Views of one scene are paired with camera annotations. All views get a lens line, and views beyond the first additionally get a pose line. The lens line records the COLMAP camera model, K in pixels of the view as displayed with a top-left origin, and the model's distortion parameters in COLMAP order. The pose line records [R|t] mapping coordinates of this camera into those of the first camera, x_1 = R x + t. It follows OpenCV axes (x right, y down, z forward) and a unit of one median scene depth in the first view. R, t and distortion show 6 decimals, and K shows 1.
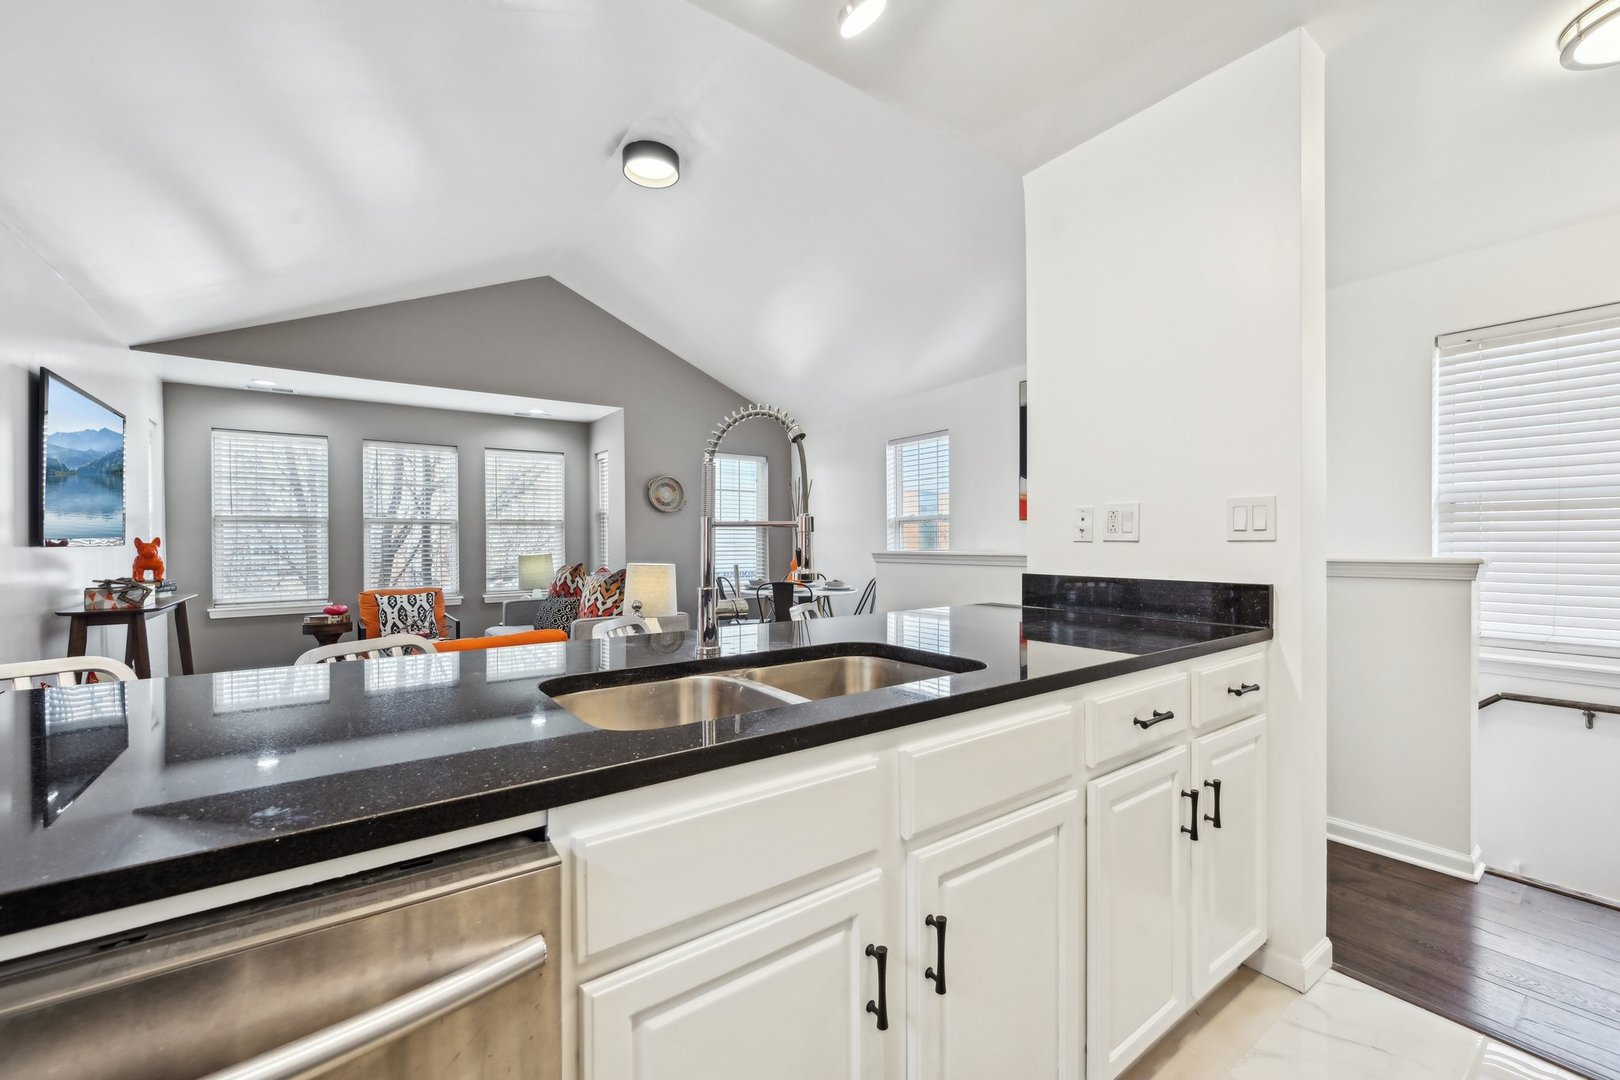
lens RADIAL K [[650.8, 0, 807.1], [0, 650.8, 544.2], [0, 0, 1]] dist [-0.000773, -0.000051]
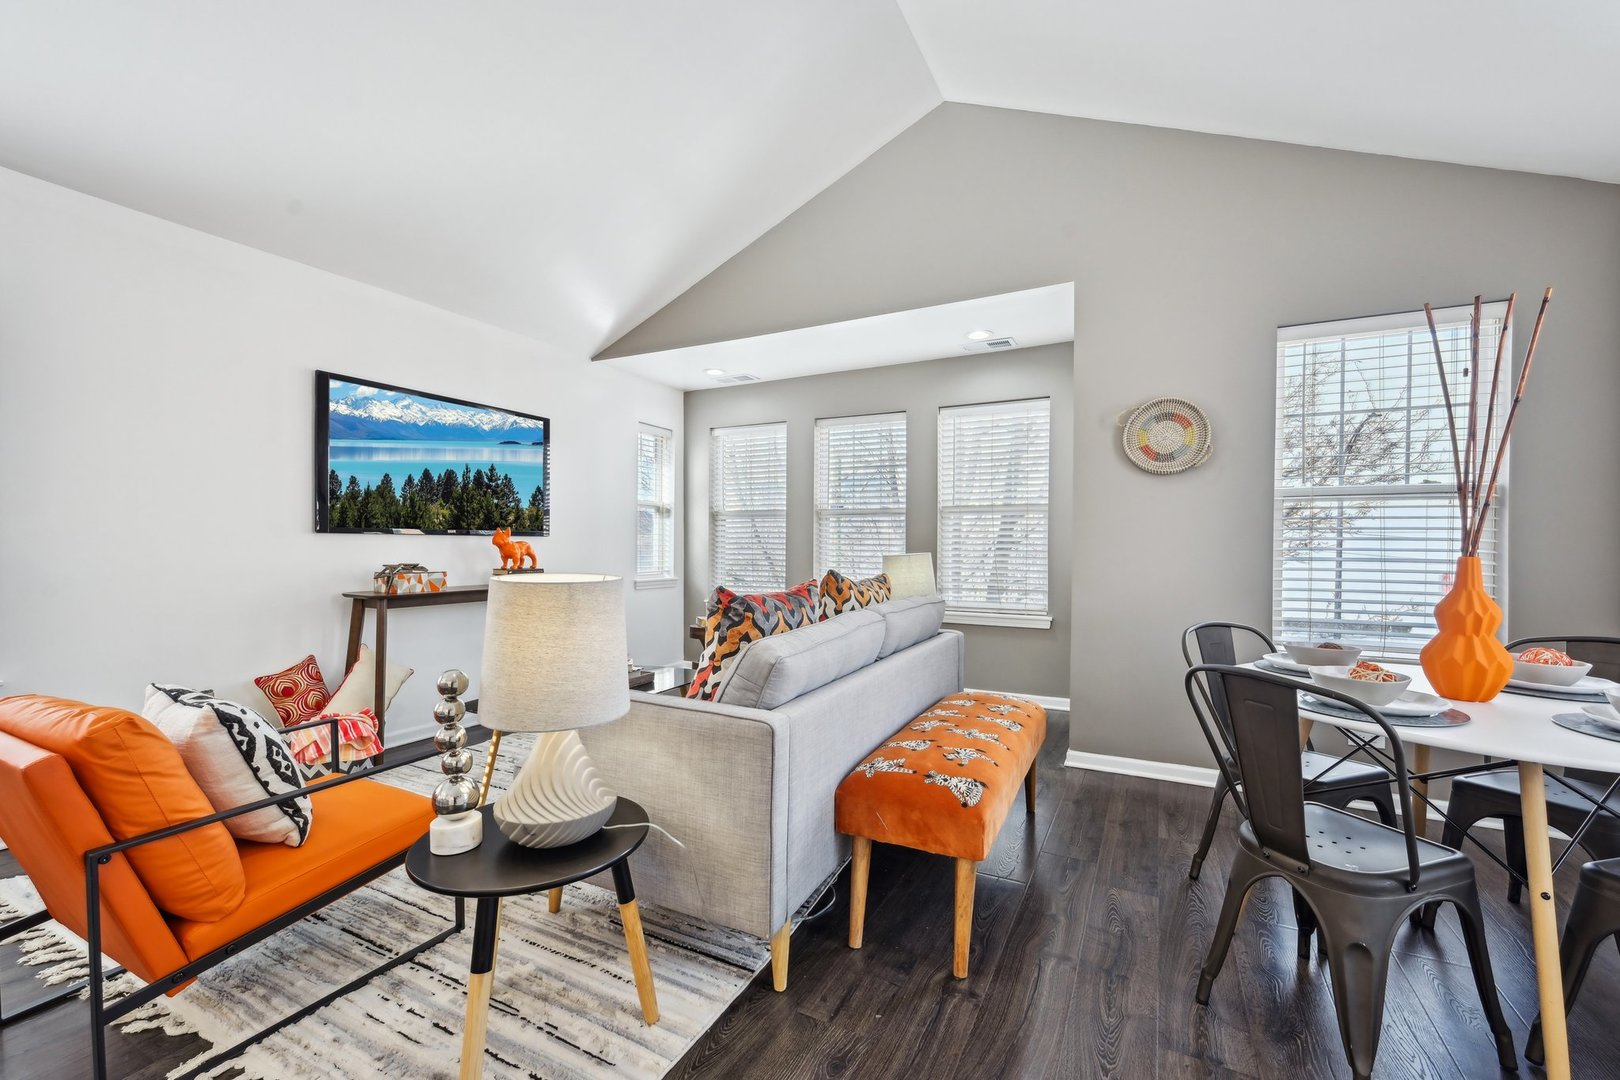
lens RADIAL K [[665.1, 0, 826.2], [0, 665.1, 544.8], [0, 0, 1]] dist [-0.000364, 0.000048]
pose [[0.463624, 0.010206, -0.885973, 0.110894], [-0.013640, 0.999897, 0.004380, 0.004212], [0.885927, 0.010054, 0.463715, 0.615059]]
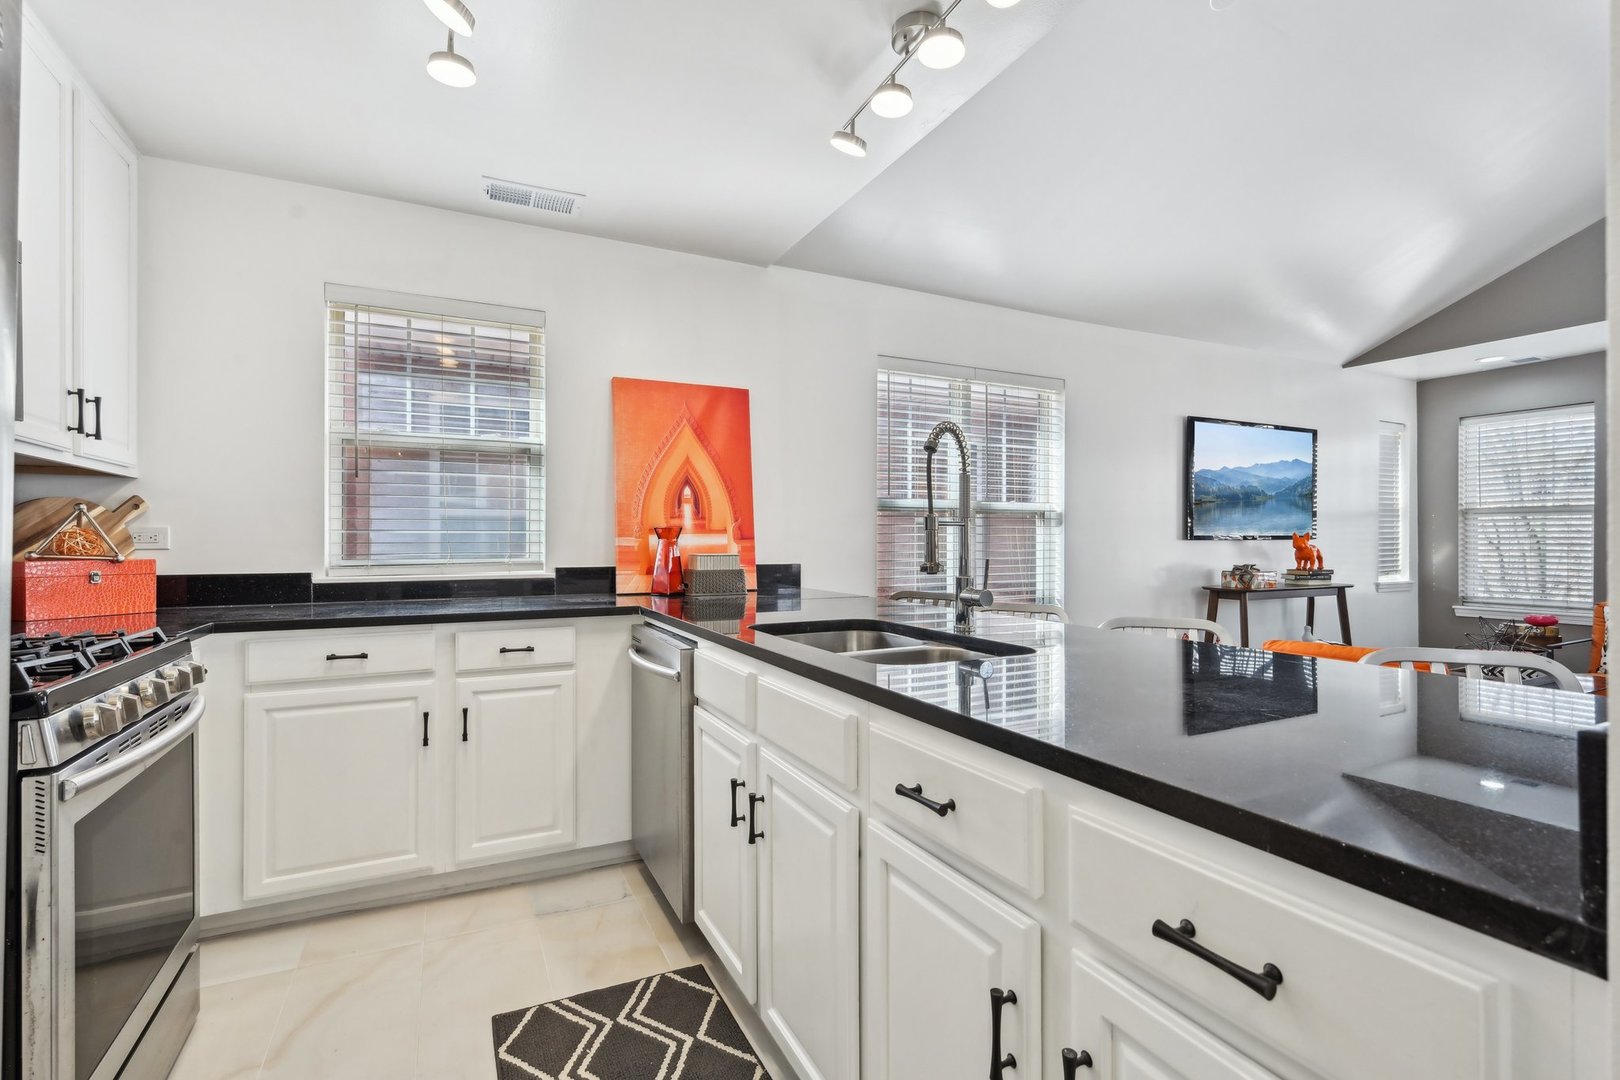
lens RADIAL K [[745.0, 0, 810.0], [0, 745.0, 540.0], [0, 0, 1]] dist [0.000480, 0.000112]
pose [[-0.150648, 0.008382, -0.988552, 0.284422], [-0.000774, 0.999963, 0.008596, -0.004489], [0.988587, 0.002060, -0.150636, 0.209555]]
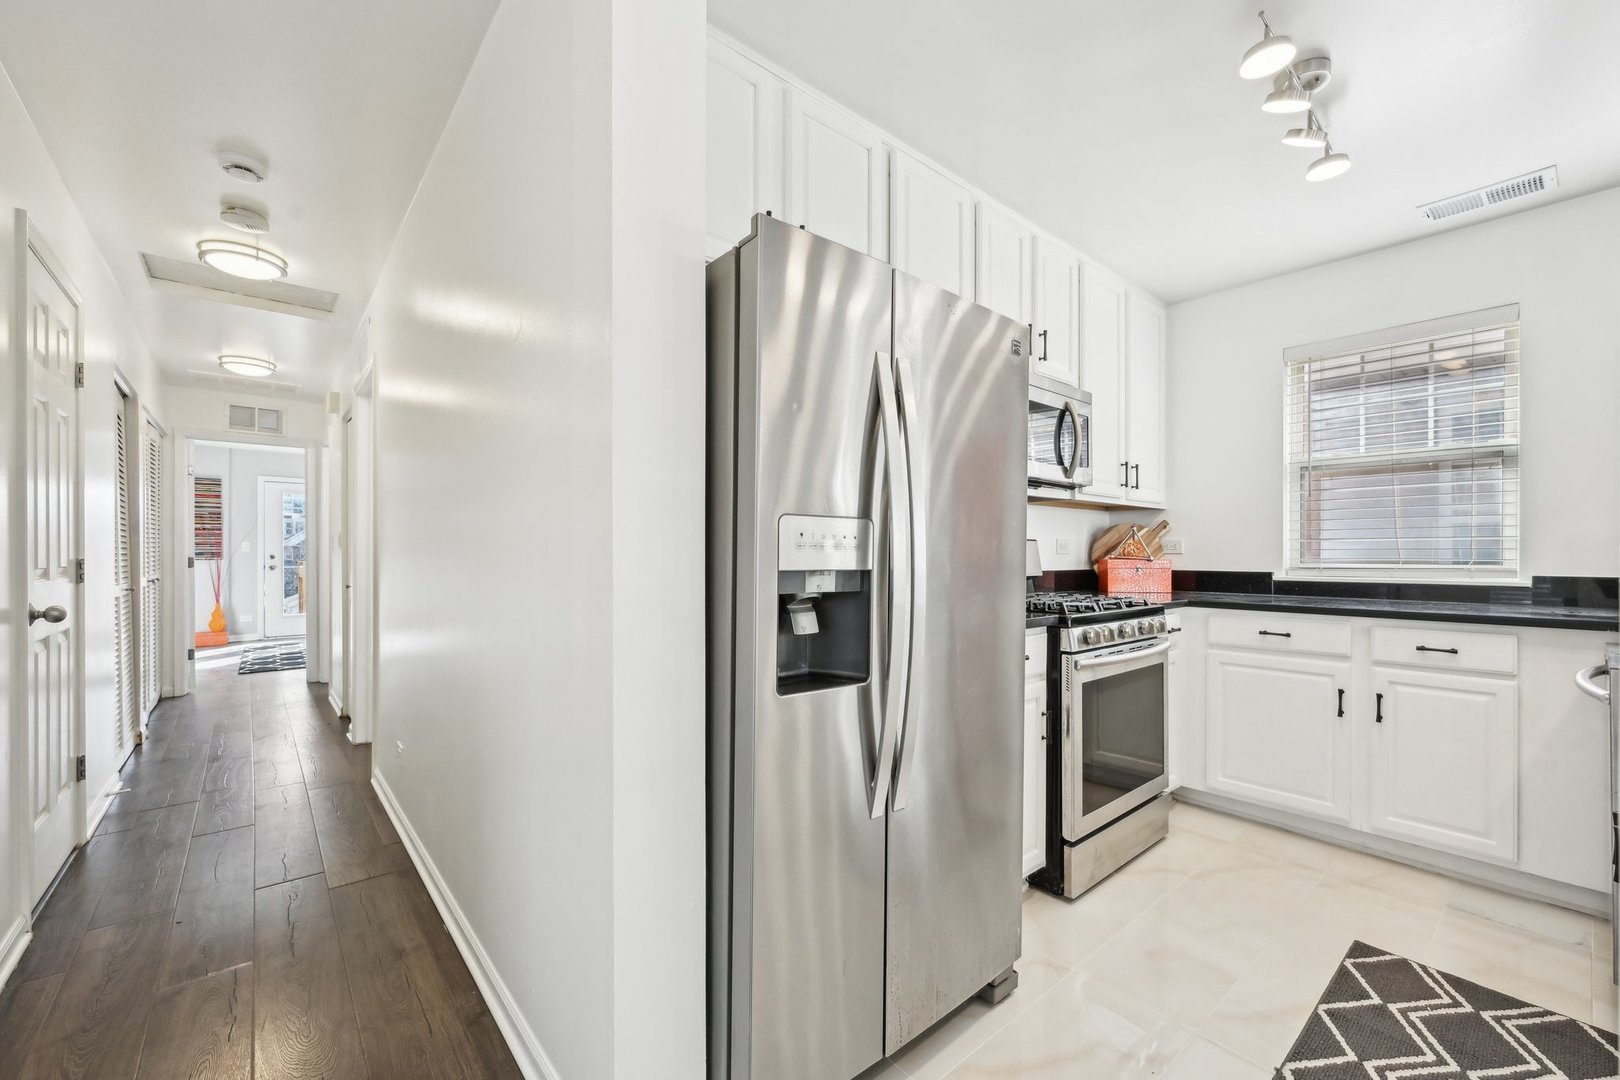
lens RADIAL K [[652.3, 0, 813.0], [0, 652.3, 555.4], [0, 0, 1]] dist [-0.000681, -0.000065]
pose [[-0.996000, 0.009661, -0.088828, 0.299390], [0.008969, 0.999926, 0.008188, -0.000921], [0.088901, 0.007358, -0.996013, 0.353098]]
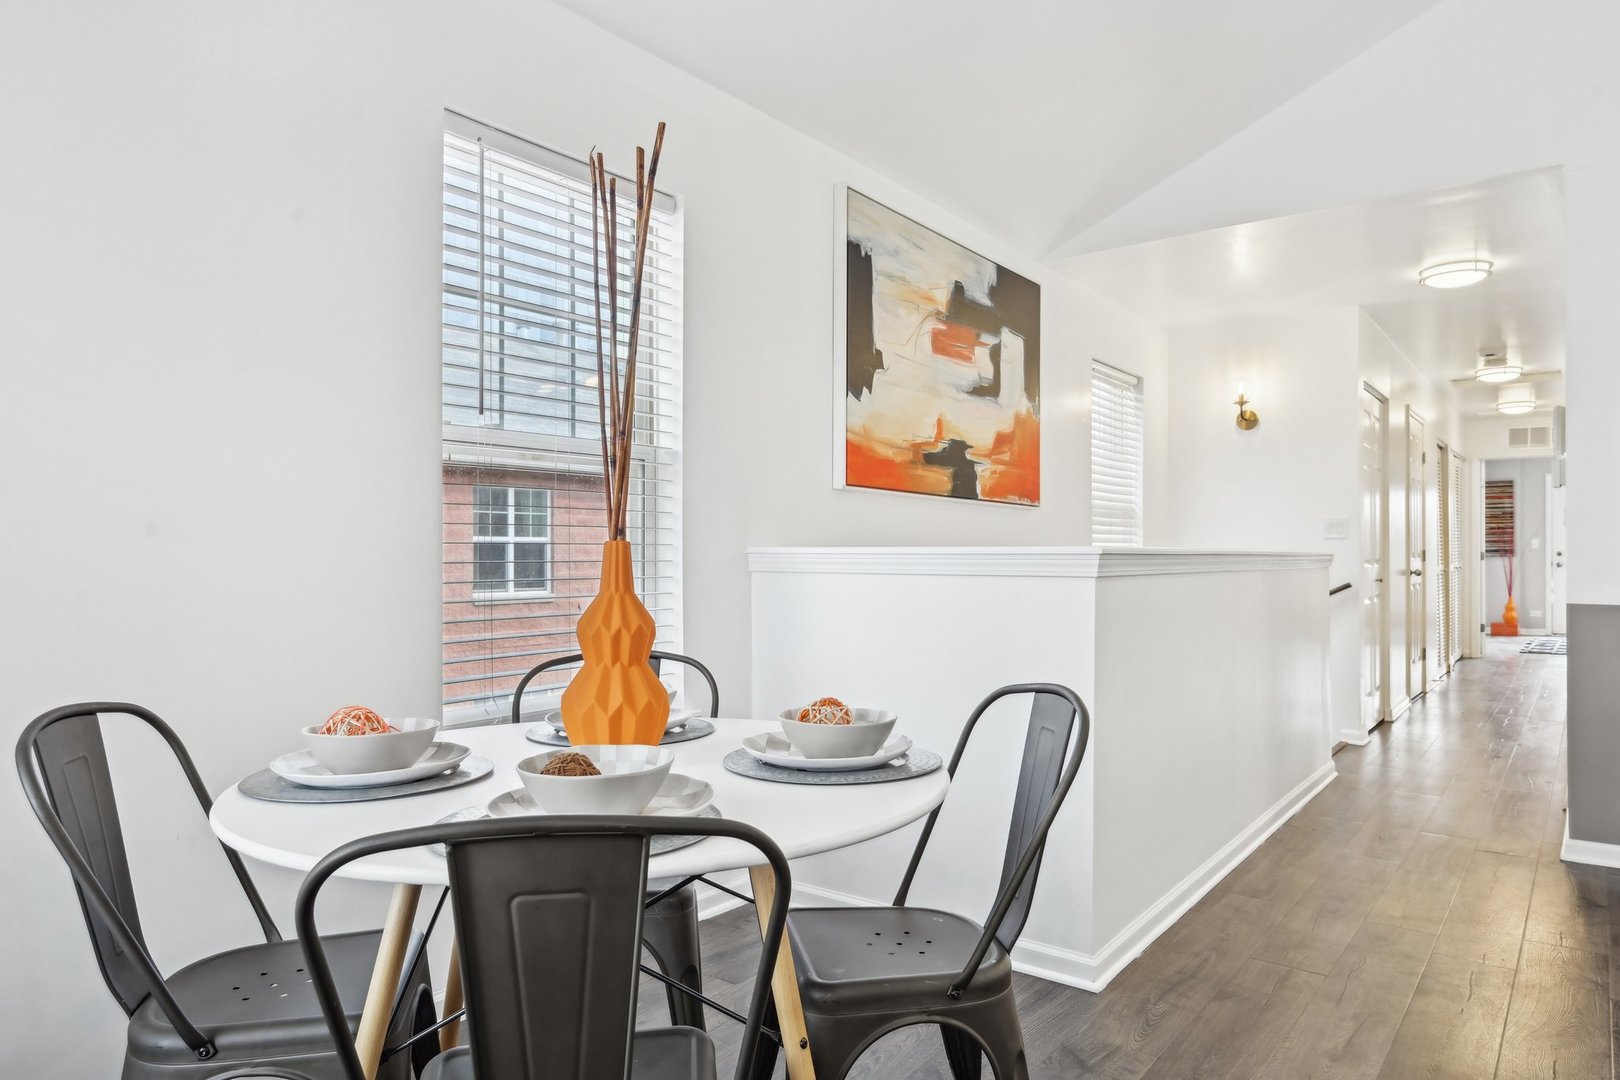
lens RADIAL K [[1019.4, 0, 810.3], [0, 1019.4, 552.6], [0, 0, 1]] dist [-0.002953, -0.003652]
pose [[-0.290714, 0.012496, 0.956729, -0.360658], [0.006584, 0.999917, -0.011060, 0.015714], [-0.956787, 0.003084, -0.290772, 1.110074]]
